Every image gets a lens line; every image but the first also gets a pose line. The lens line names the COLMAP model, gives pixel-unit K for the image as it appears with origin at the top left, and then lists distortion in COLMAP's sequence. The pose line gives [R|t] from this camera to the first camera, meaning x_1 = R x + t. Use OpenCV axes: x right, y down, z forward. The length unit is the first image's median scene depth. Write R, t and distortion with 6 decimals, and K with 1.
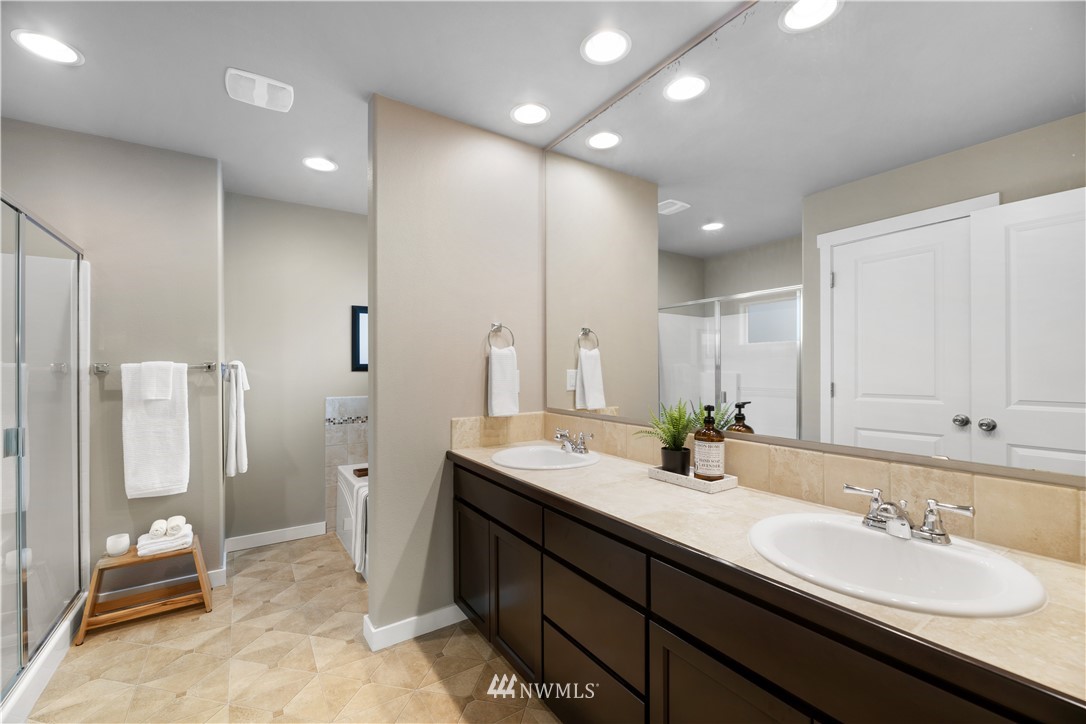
lens RADIAL K [[446.8, 0, 532.0], [0, 446.8, 366.0], [0, 0, 1]] dist [0.002280, -0.000231]
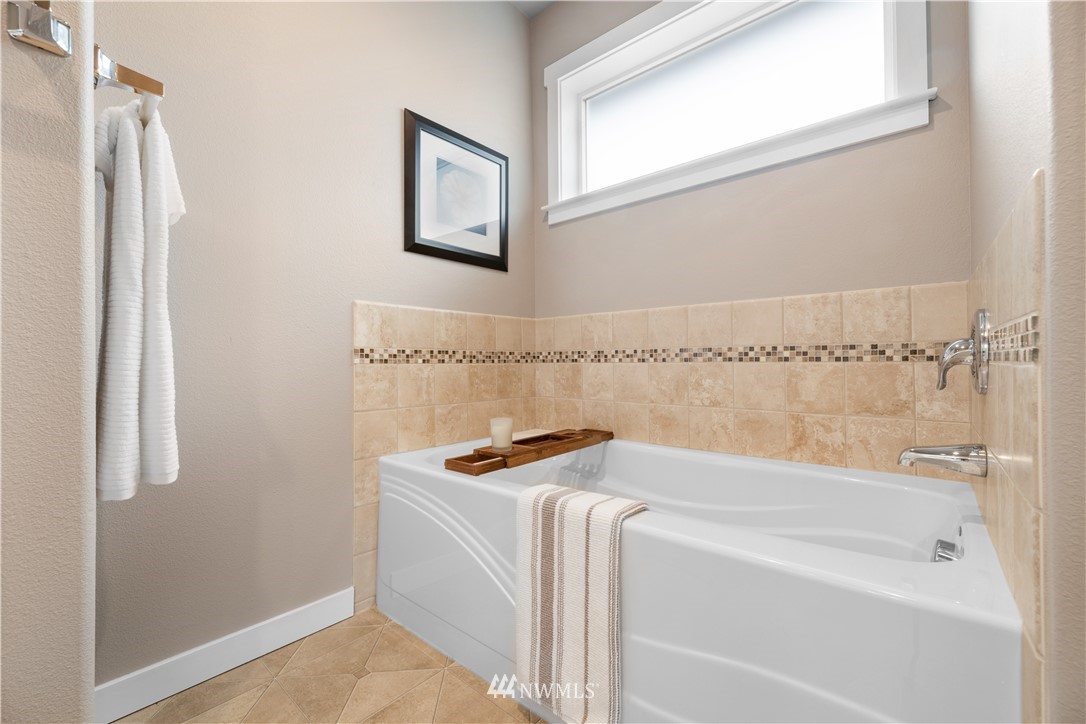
lens RADIAL K [[446.8, 0, 554.3], [0, 446.8, 359.2], [0, 0, 1]] dist [0.002280, -0.000231]
pose [[0.958906, 0.003722, 0.283698, -0.397803], [-0.002936, 0.999991, -0.003193, 0.128731], [-0.283707, 0.002229, 0.958908, 0.528203]]
